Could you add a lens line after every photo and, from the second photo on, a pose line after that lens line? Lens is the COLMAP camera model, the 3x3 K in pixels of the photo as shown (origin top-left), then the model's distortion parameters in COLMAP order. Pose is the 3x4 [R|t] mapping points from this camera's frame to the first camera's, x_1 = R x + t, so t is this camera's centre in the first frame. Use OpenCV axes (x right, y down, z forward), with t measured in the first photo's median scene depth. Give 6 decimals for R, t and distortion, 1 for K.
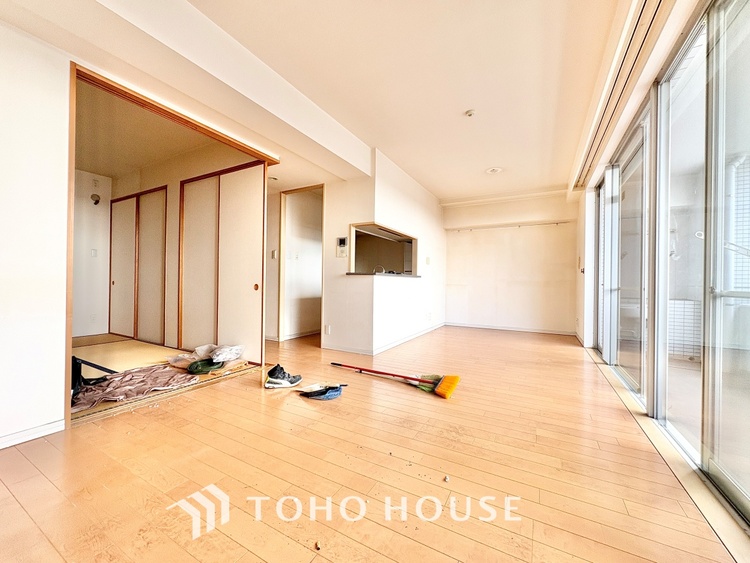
lens RADIAL K [[297.4, 0, 375.0], [0, 297.4, 281.5], [0, 0, 1]] dist [0.001644, 0.000520]
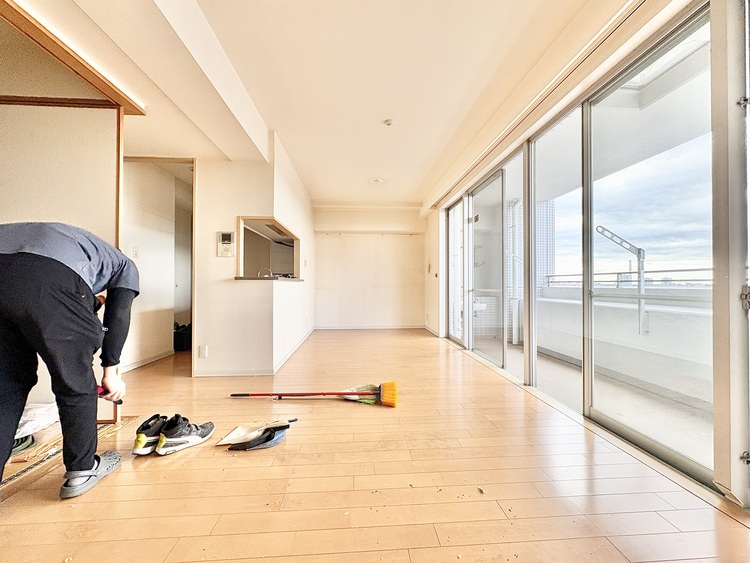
lens RADIAL K [[297.4, 0, 375.0], [0, 297.4, 281.5], [0, 0, 1]] dist [0.001644, 0.000520]
pose [[0.839244, -0.006569, 0.543716, -0.221540], [0.009196, 0.999955, -0.002112, -0.012172], [-0.543678, 0.006773, 0.839267, 0.133260]]
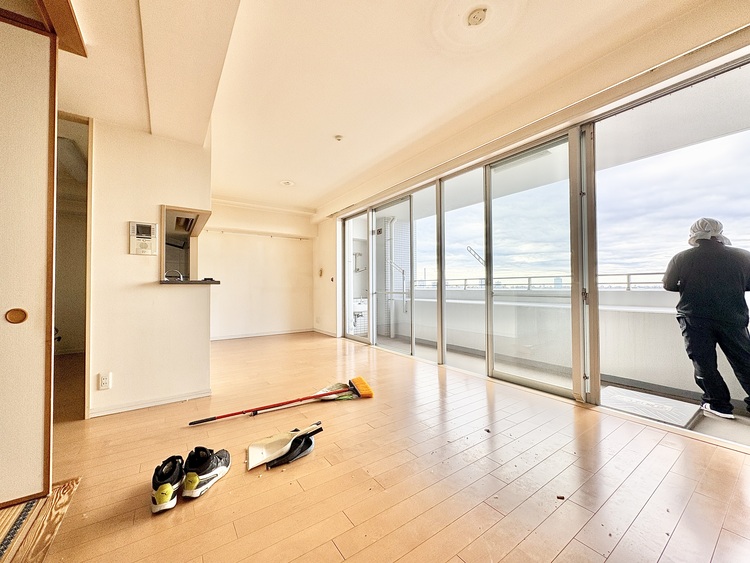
lens RADIAL K [[297.4, 0, 375.0], [0, 297.4, 281.5], [0, 0, 1]] dist [0.001644, 0.000520]
pose [[0.437166, 0.002565, 0.899377, -0.482724], [0.009879, 0.999922, -0.007654, -0.018689], [-0.899327, 0.012231, 0.437106, 0.318370]]
